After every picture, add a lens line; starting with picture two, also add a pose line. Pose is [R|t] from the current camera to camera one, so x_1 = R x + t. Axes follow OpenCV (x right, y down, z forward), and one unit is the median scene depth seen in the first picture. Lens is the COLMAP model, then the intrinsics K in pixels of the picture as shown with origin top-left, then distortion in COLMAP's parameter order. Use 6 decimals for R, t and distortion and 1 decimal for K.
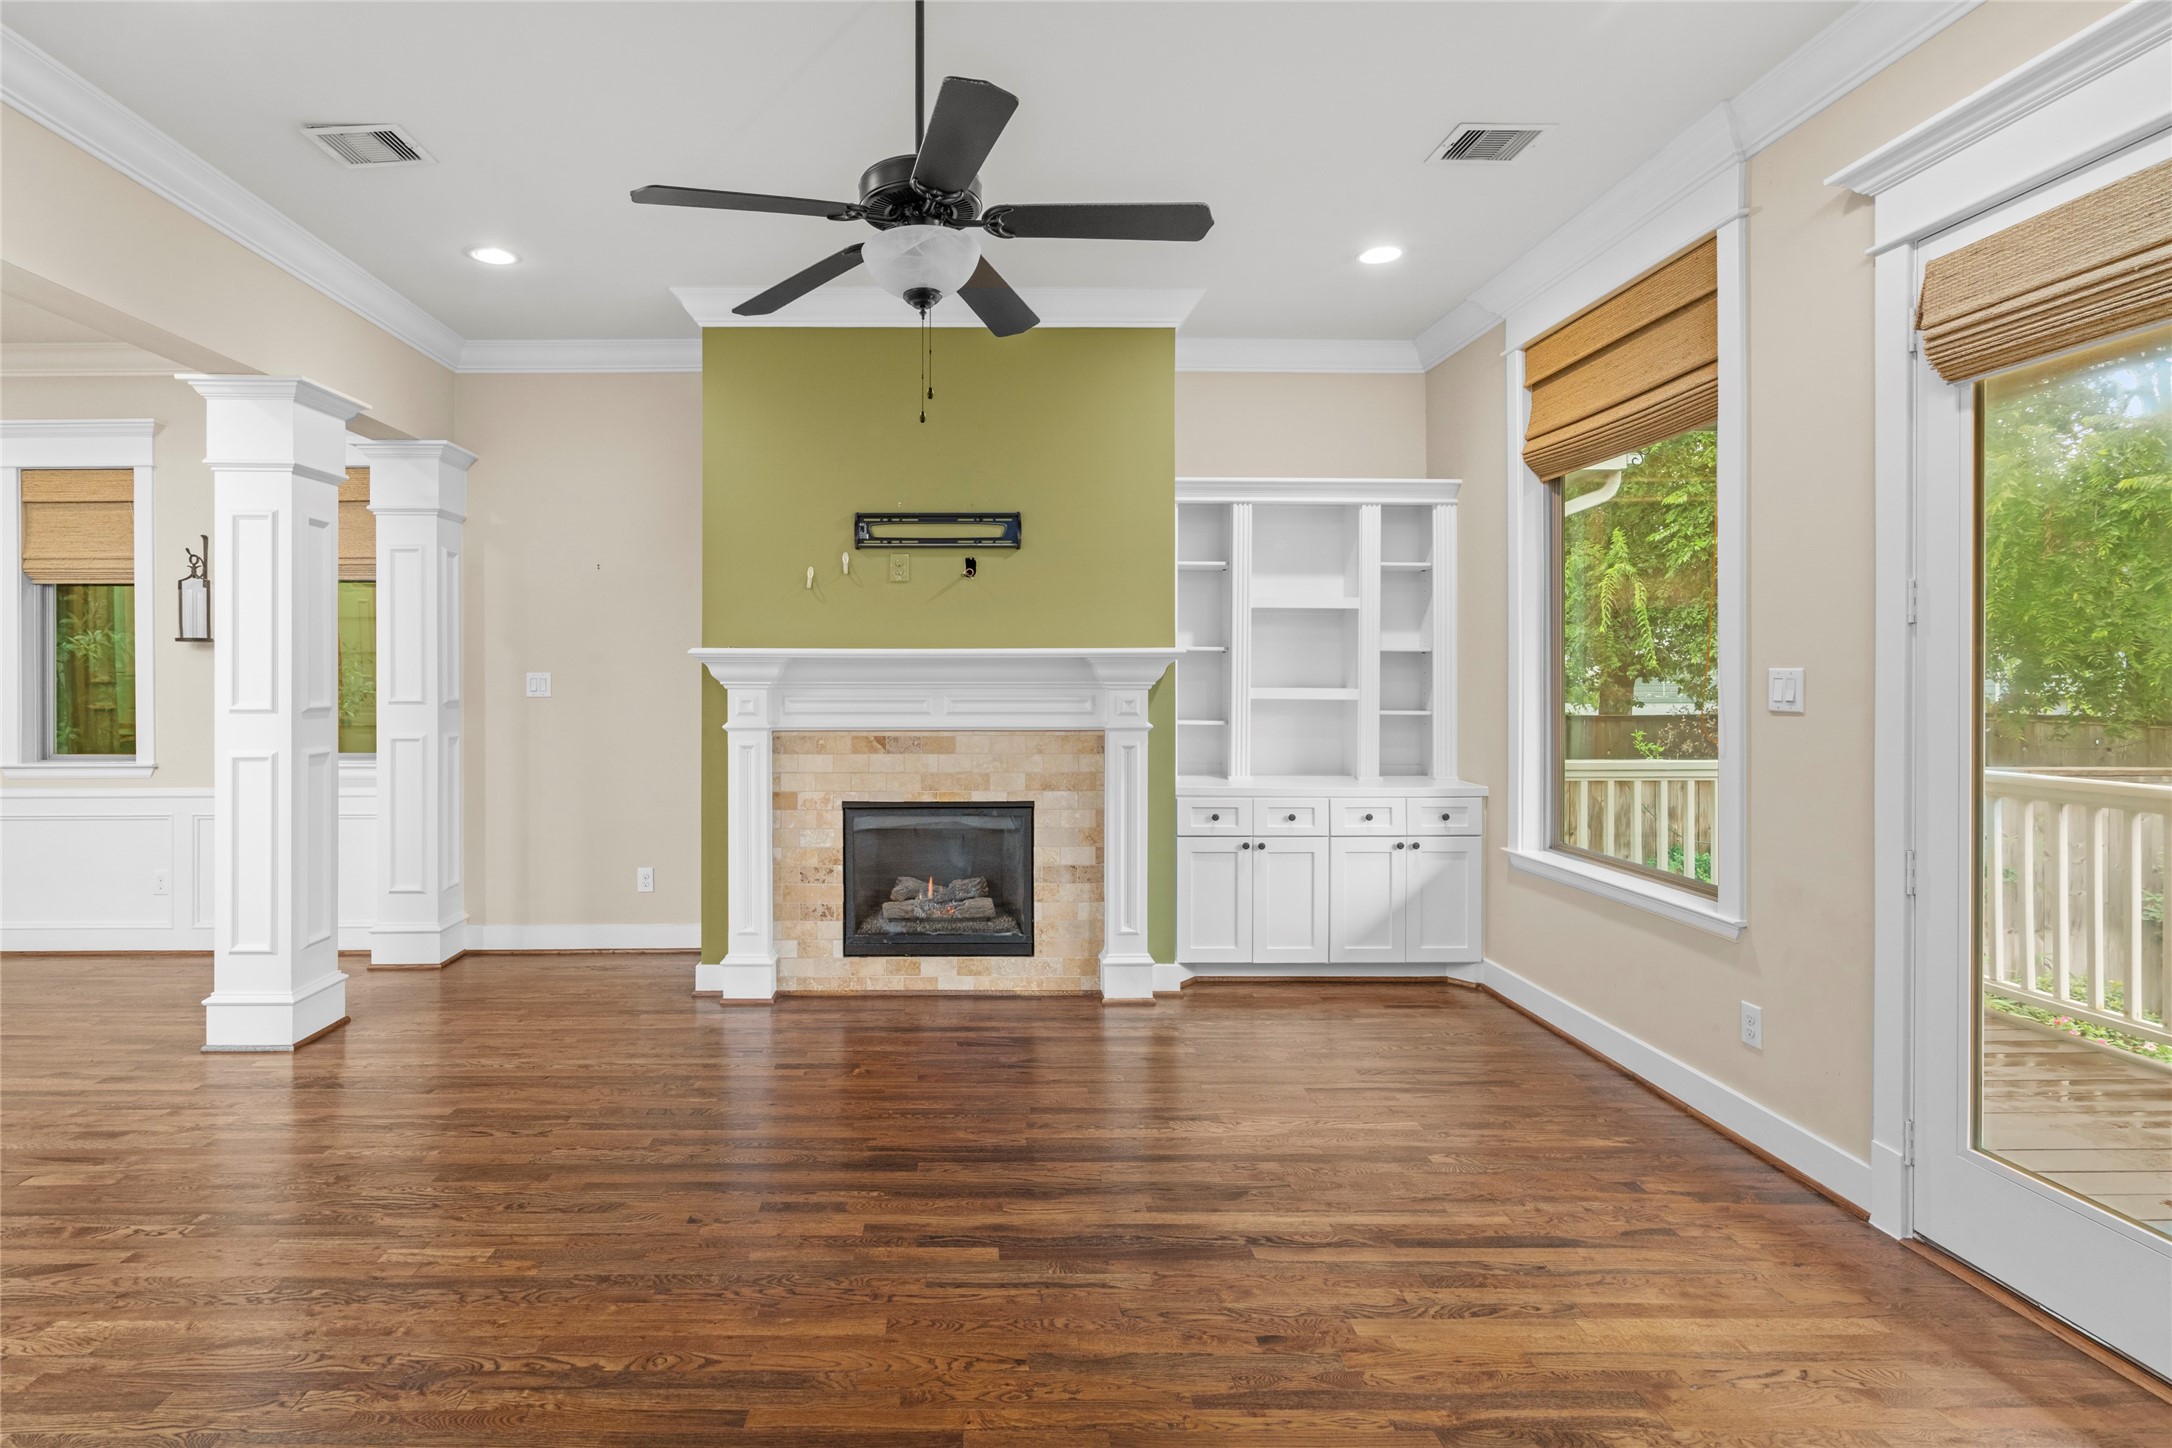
lens RADIAL K [[1080.6, 0, 970.7], [0, 1080.6, 681.2], [0, 0, 1]] dist [-0.006382, 0.000273]
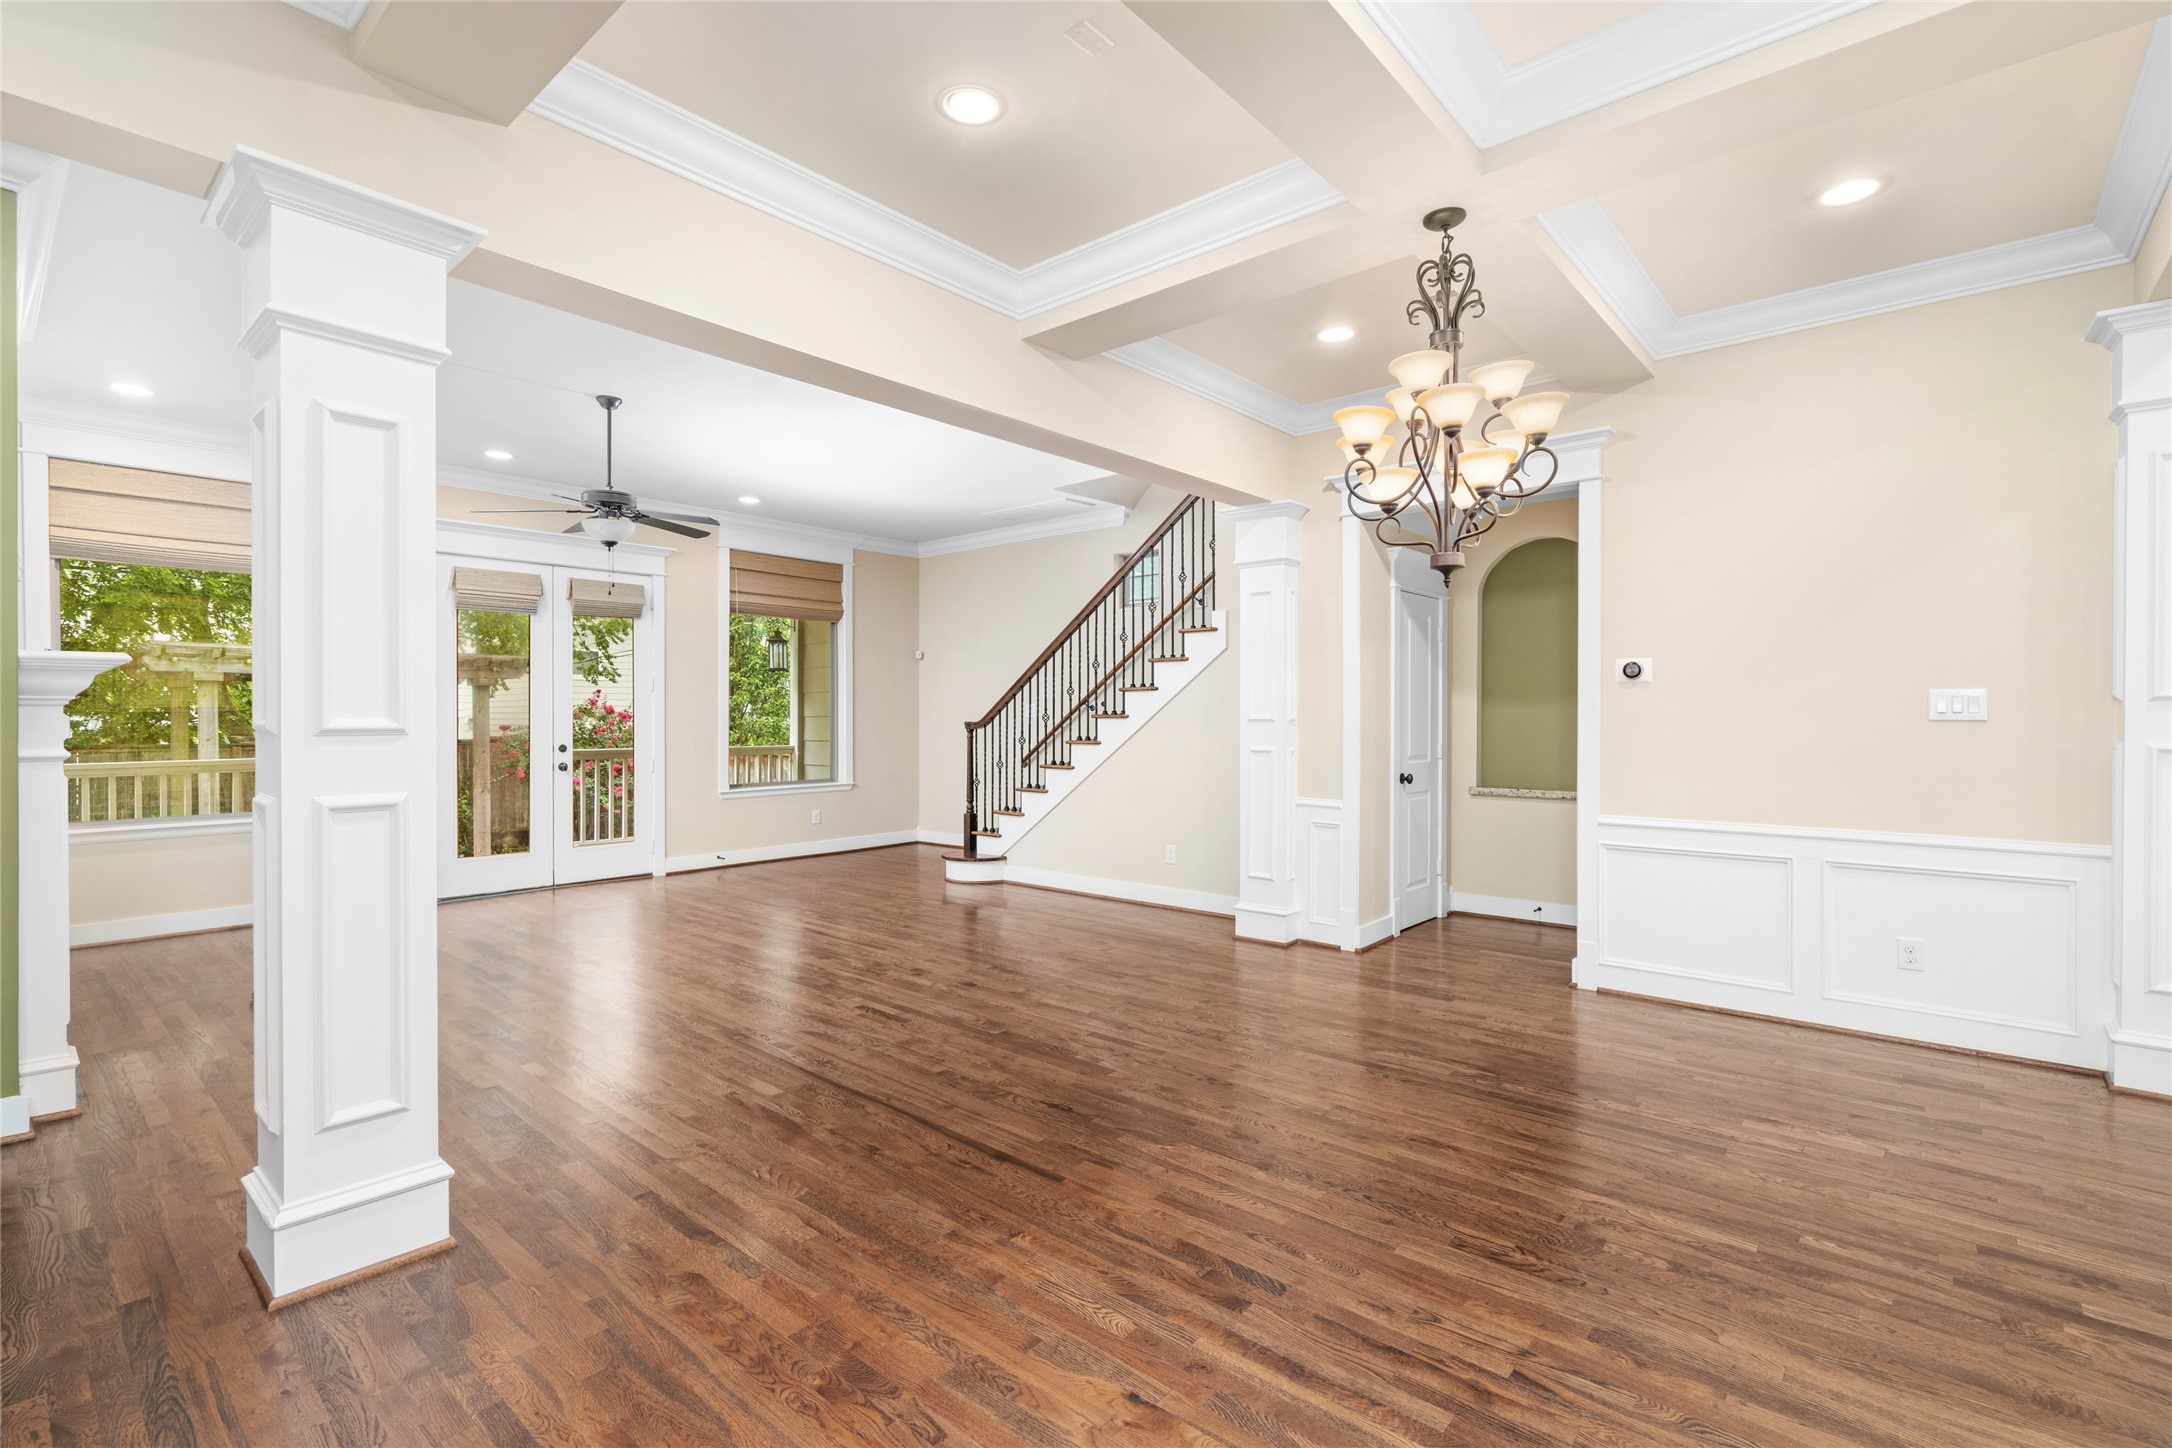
lens RADIAL K [[982.3, 0, 1086.4], [0, 982.3, 716.0], [0, 0, 1]] dist [0.000001, -0.000510]
pose [[-0.752443, 0.002341, 0.658653, -1.202292], [0.004458, 0.999989, 0.001538, 0.016555], [-0.658642, 0.004094, -0.752445, 1.023705]]
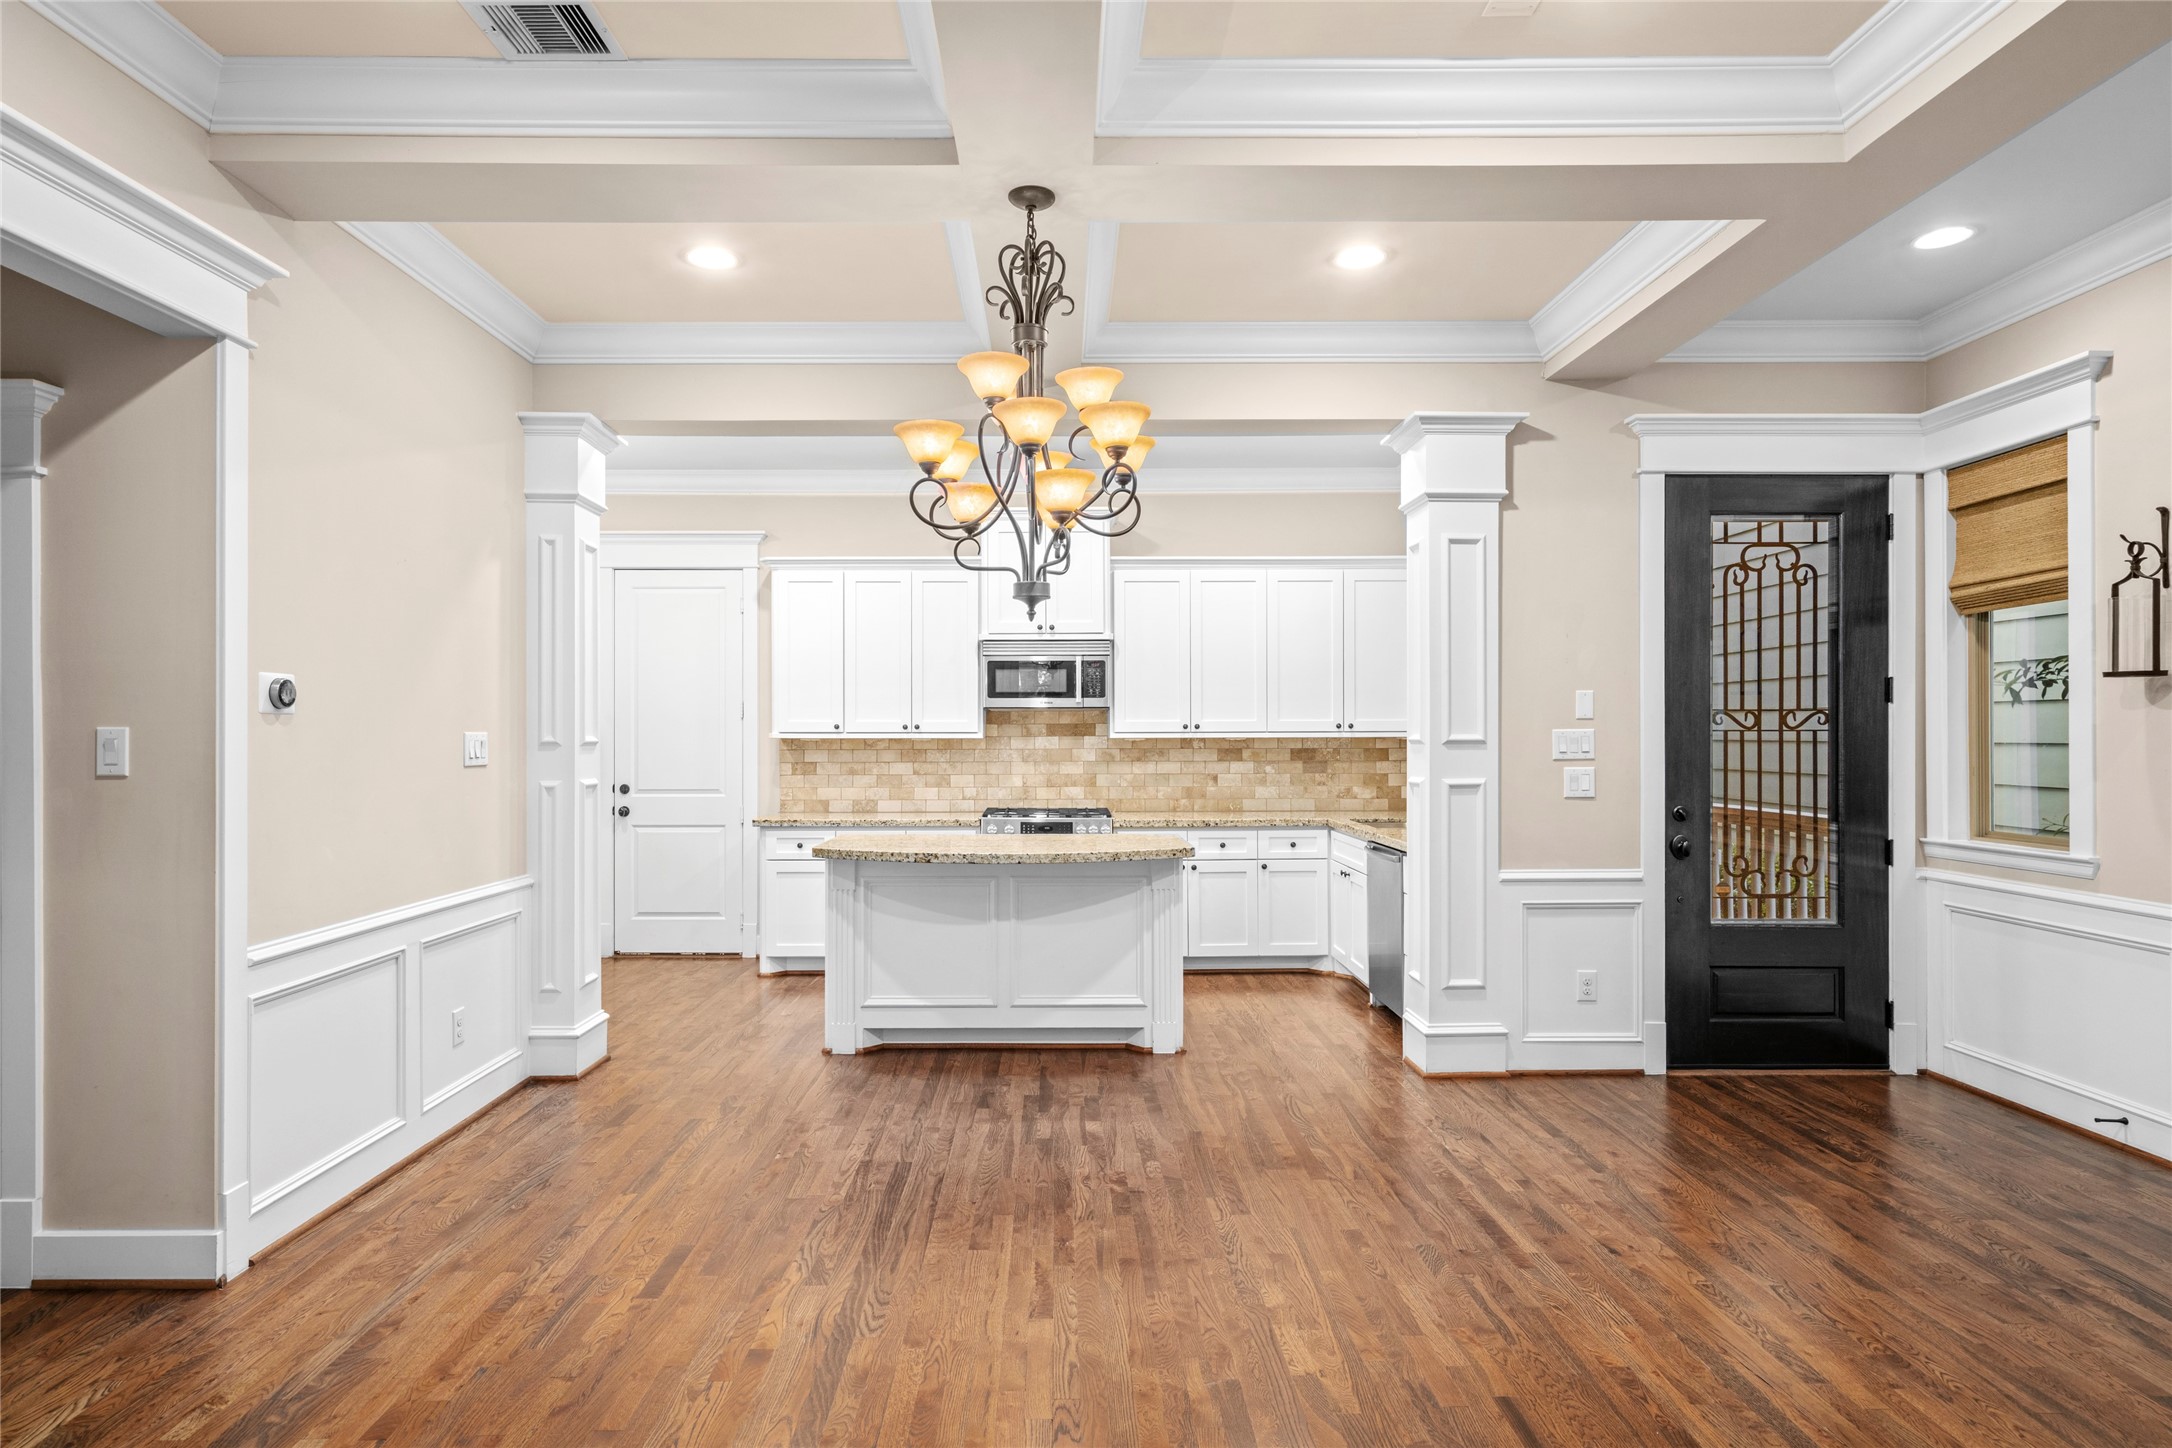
lens RADIAL K [[1184.4, 0, 1054.9], [0, 1184.4, 732.2], [0, 0, 1]] dist [0.002623, 0.002015]
pose [[-0.002930, 0.000039, -0.999996, -0.277186], [0.000363, 1.000000, 0.000038, -0.002211], [0.999996, -0.000363, -0.002930, 0.396884]]
